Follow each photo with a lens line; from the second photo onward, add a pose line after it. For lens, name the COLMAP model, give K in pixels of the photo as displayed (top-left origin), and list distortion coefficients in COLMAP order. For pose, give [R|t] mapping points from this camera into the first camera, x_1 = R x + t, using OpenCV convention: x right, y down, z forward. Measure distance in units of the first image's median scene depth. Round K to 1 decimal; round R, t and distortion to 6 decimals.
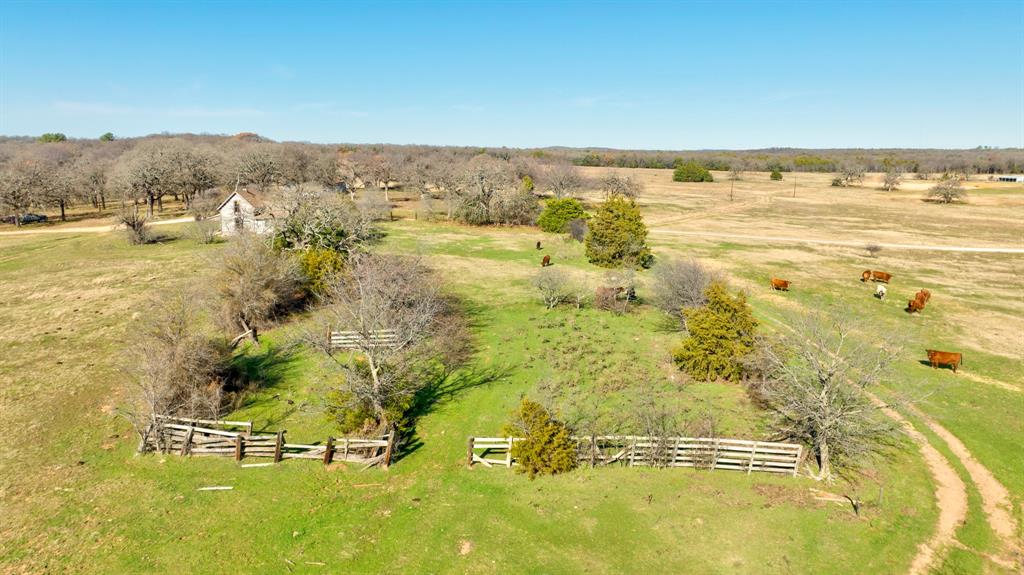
lens RADIAL K [[720.4, 0, 519.5], [0, 720.4, 298.0], [0, 0, 1]] dist [-0.056024, 0.056944]
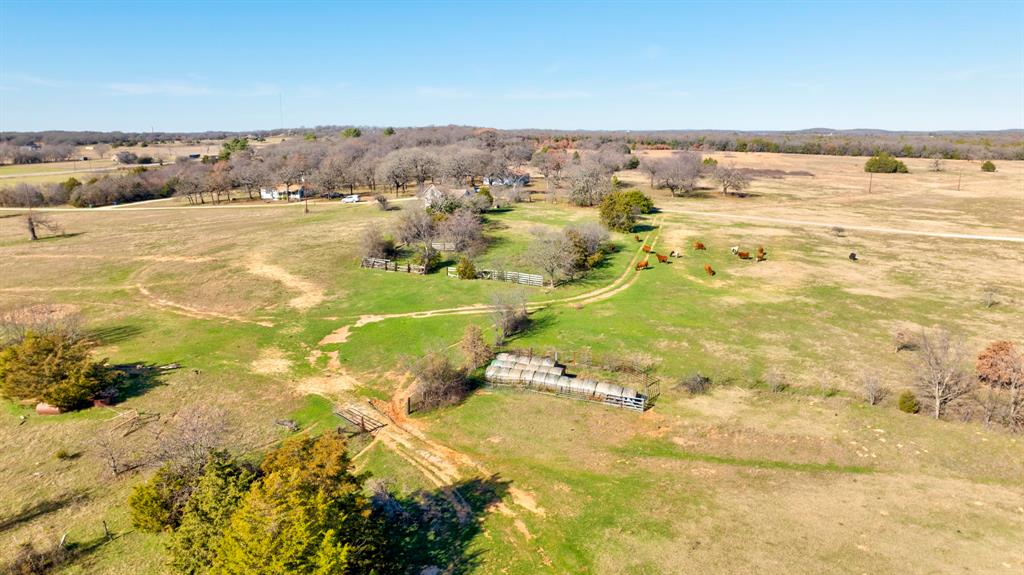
lens RADIAL K [[716.1, 0, 517.0], [0, 716.1, 287.7], [0, 0, 1]] dist [-0.042511, 0.052134]
pose [[0.939191, 0.066617, -0.336872, 0.352446], [-0.062456, 0.997778, 0.023187, 0.048654], [0.337669, -0.000738, 0.941265, -0.523279]]
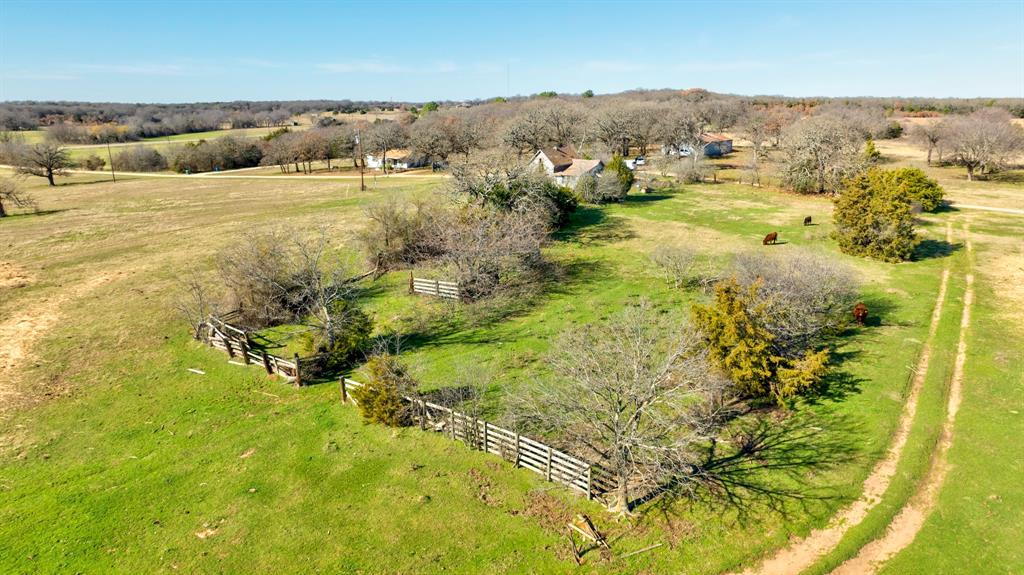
lens RADIAL K [[716.1, 0, 517.0], [0, 716.1, 287.7], [0, 0, 1]] dist [-0.042511, 0.052134]
pose [[0.790331, 0.142754, -0.595818, 0.213903], [-0.112502, 0.989755, 0.087909, -0.022177], [0.602263, -0.002447, 0.798294, 0.059345]]
